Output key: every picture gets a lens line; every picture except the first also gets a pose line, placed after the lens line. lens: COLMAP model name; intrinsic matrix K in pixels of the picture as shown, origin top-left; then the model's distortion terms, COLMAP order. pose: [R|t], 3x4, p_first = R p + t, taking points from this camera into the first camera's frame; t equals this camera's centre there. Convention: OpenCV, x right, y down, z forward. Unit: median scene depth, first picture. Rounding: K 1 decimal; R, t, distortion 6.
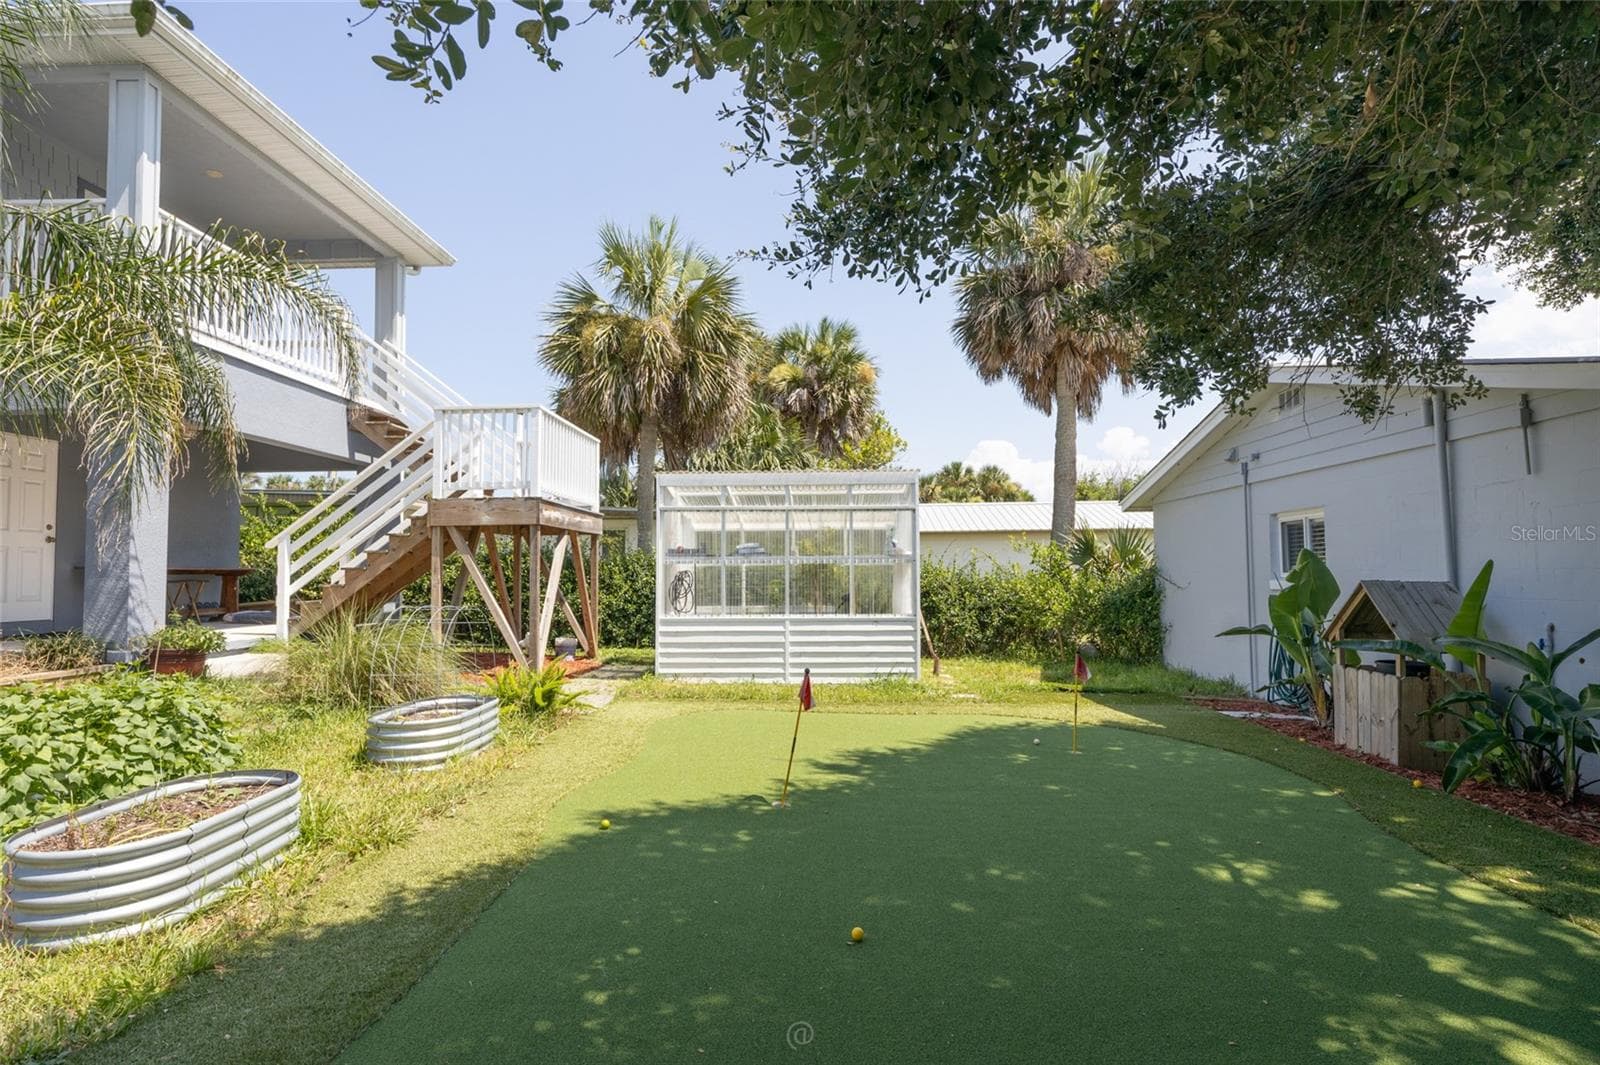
lens RADIAL K [[819.7, 0, 796.6], [0, 819.7, 533.9], [0, 0, 1]] dist [0.002976, 0.000079]
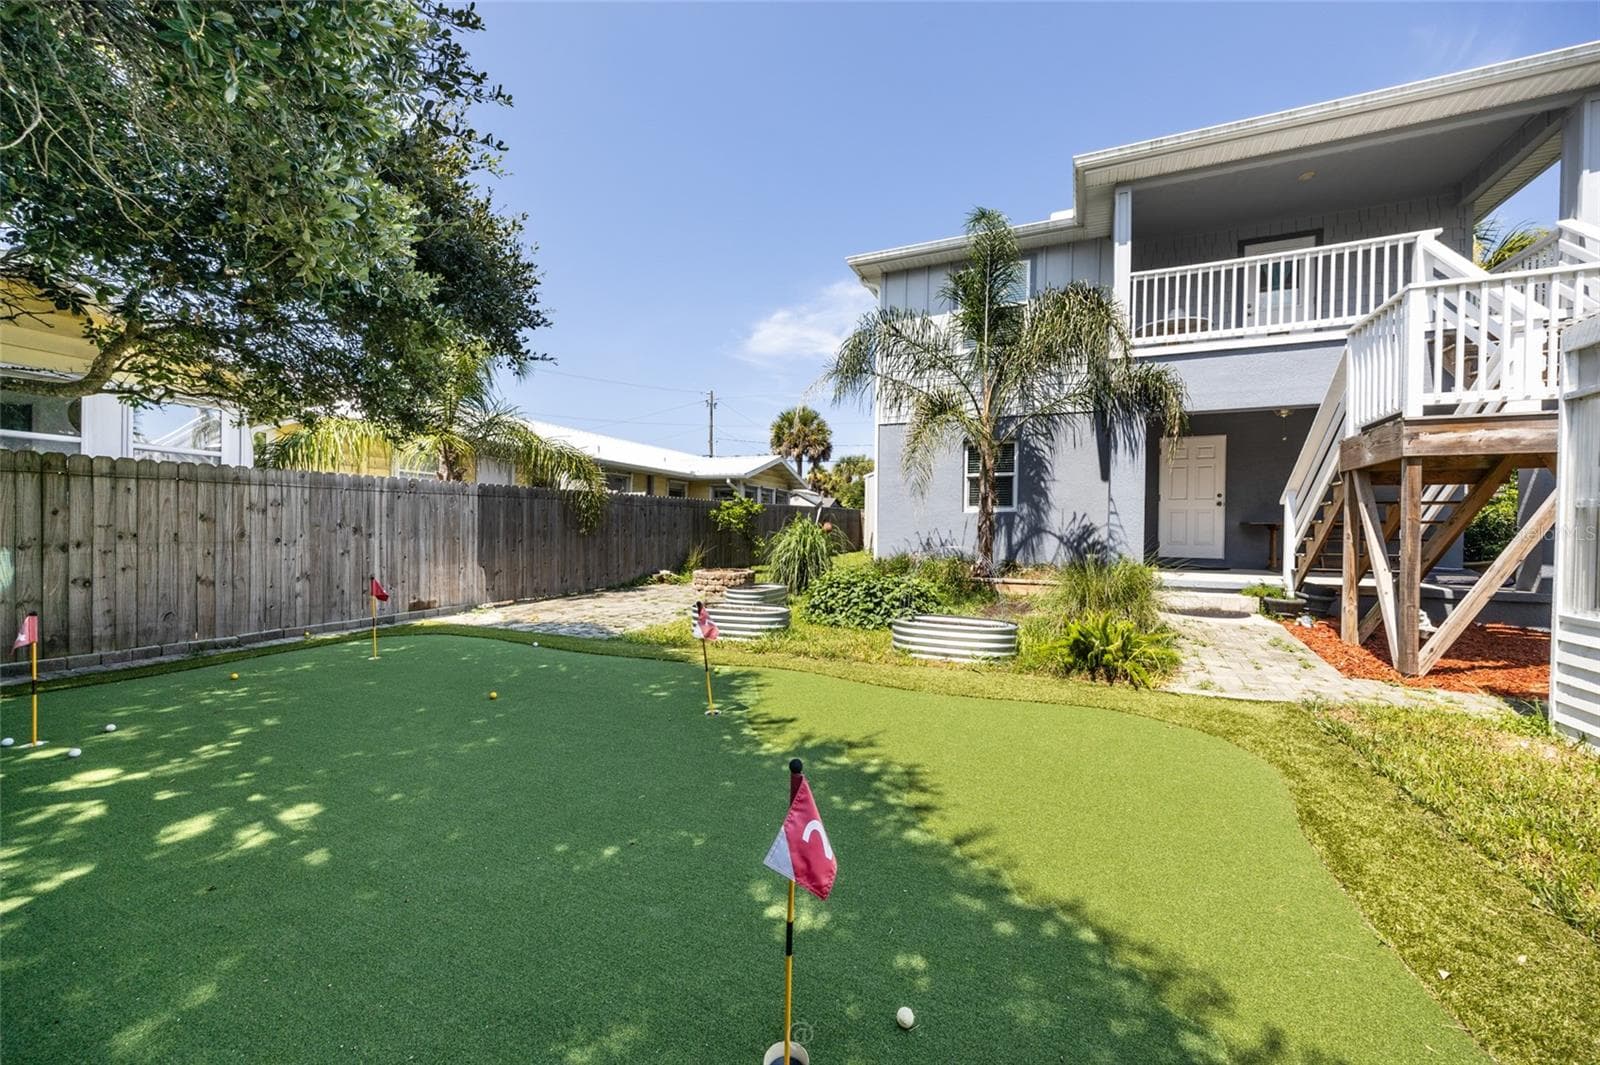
lens RADIAL K [[601.6, 0, 802.2], [0, 601.6, 534.2], [0, 0, 1]] dist [0.001219, -0.000191]
pose [[-0.387055, 0.011013, -0.921991, 0.362622], [0.035136, 0.999379, -0.002813, 0.037312], [0.921387, -0.033484, -0.387201, 0.714834]]
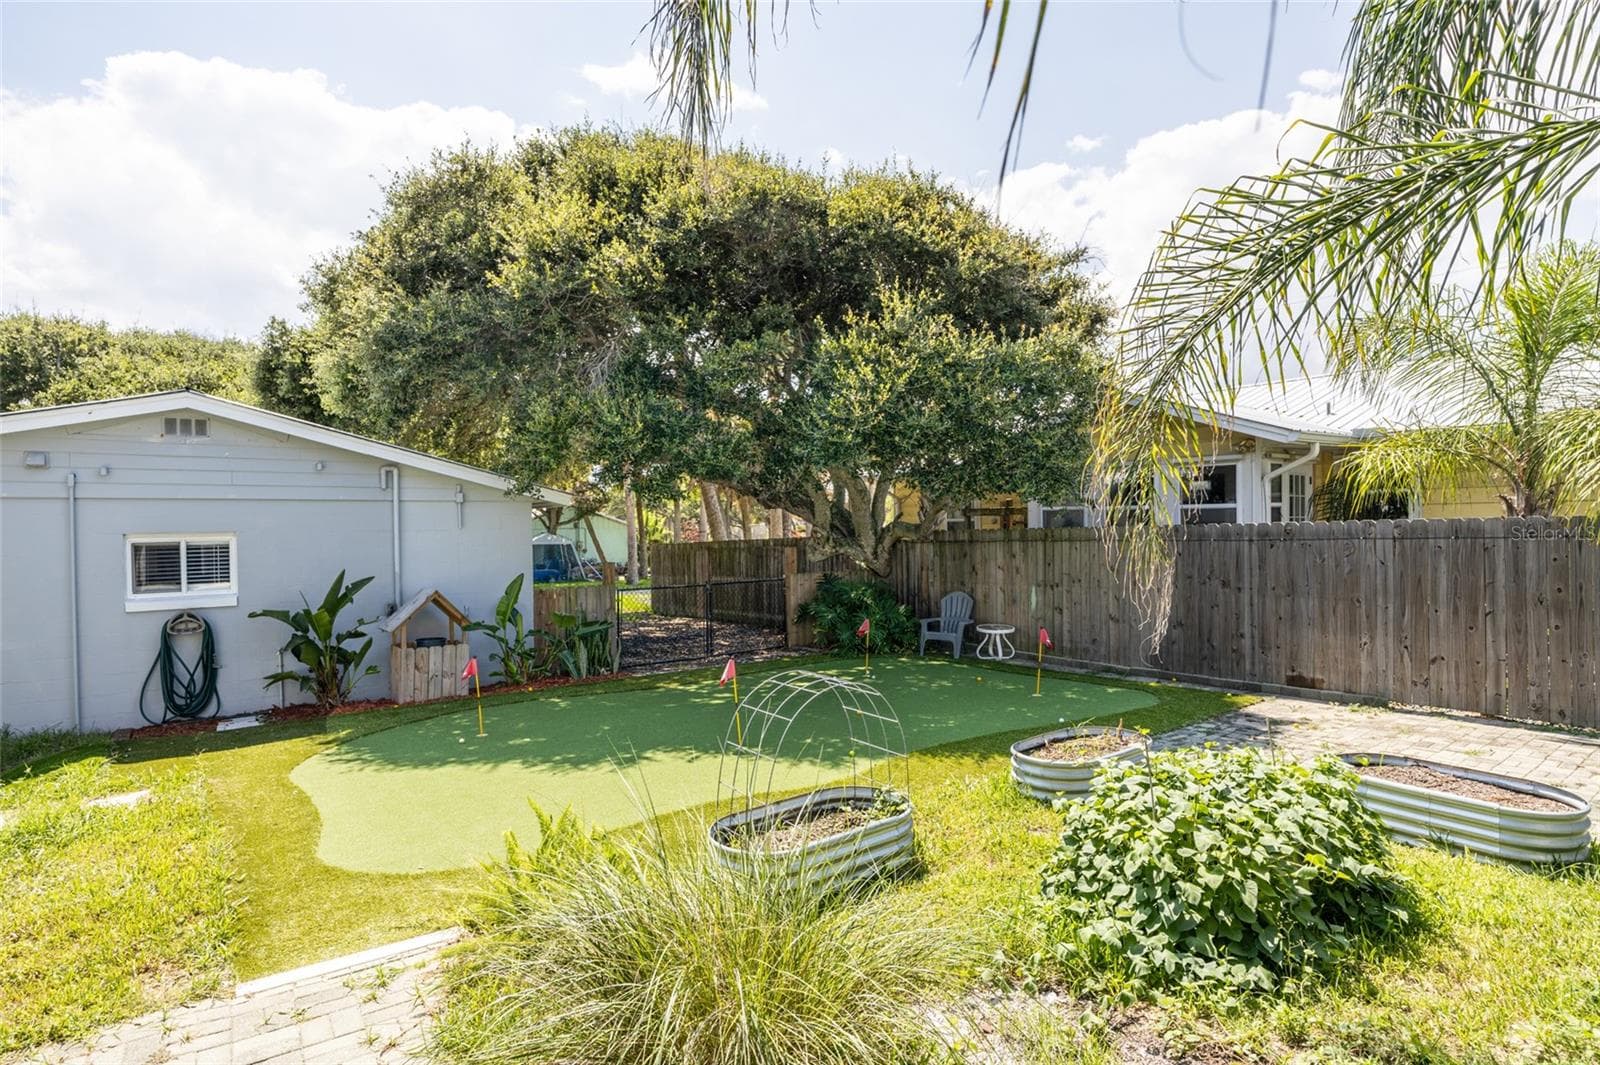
lens RADIAL K [[819.7, 0, 796.6], [0, 819.7, 533.9], [0, 0, 1]] dist [0.002976, 0.000079]
pose [[-0.621462, 0.010286, 0.783377, -0.624471], [-0.018513, 0.999442, -0.027809, -0.014729], [-0.783226, -0.031785, -0.620924, 0.916169]]
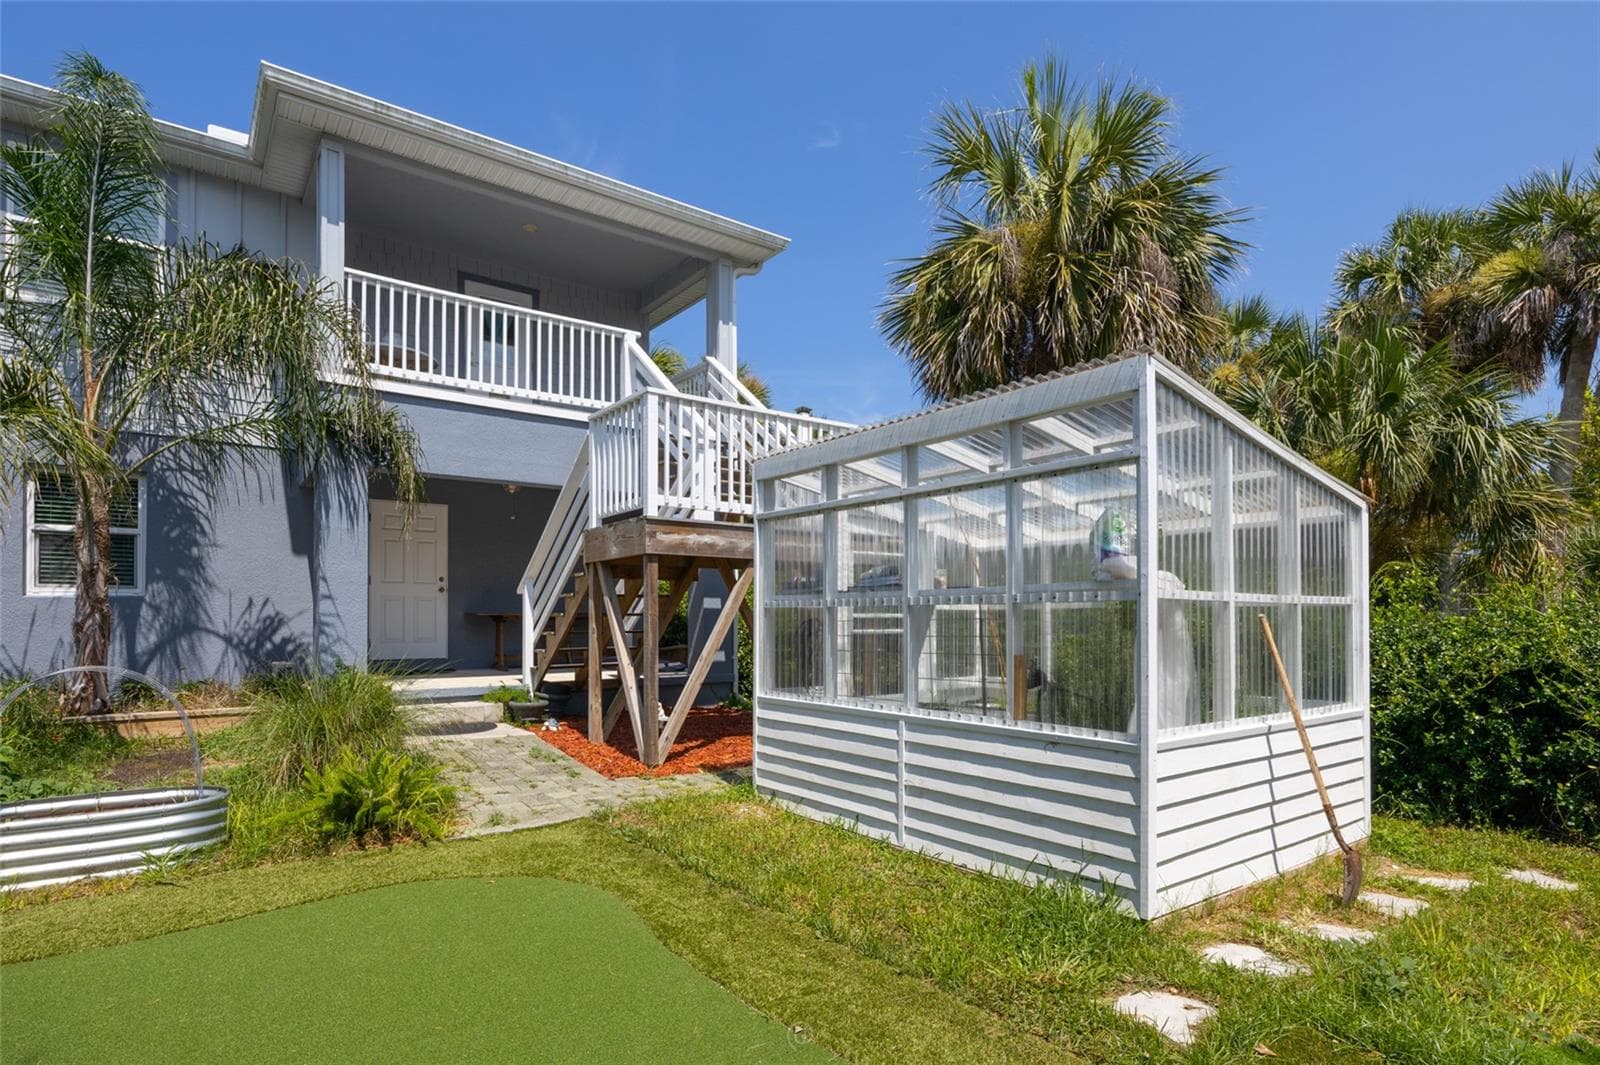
lens RADIAL K [[844.2, 0, 807.1], [0, 844.2, 613.1], [0, 0, 1]] dist [-0.003345, 0.000126]
pose [[0.627841, -0.000216, -0.778341, 0.351353], [0.034752, 0.999010, 0.027755, 0.024381], [0.777565, -0.044475, 0.627228, 0.636000]]
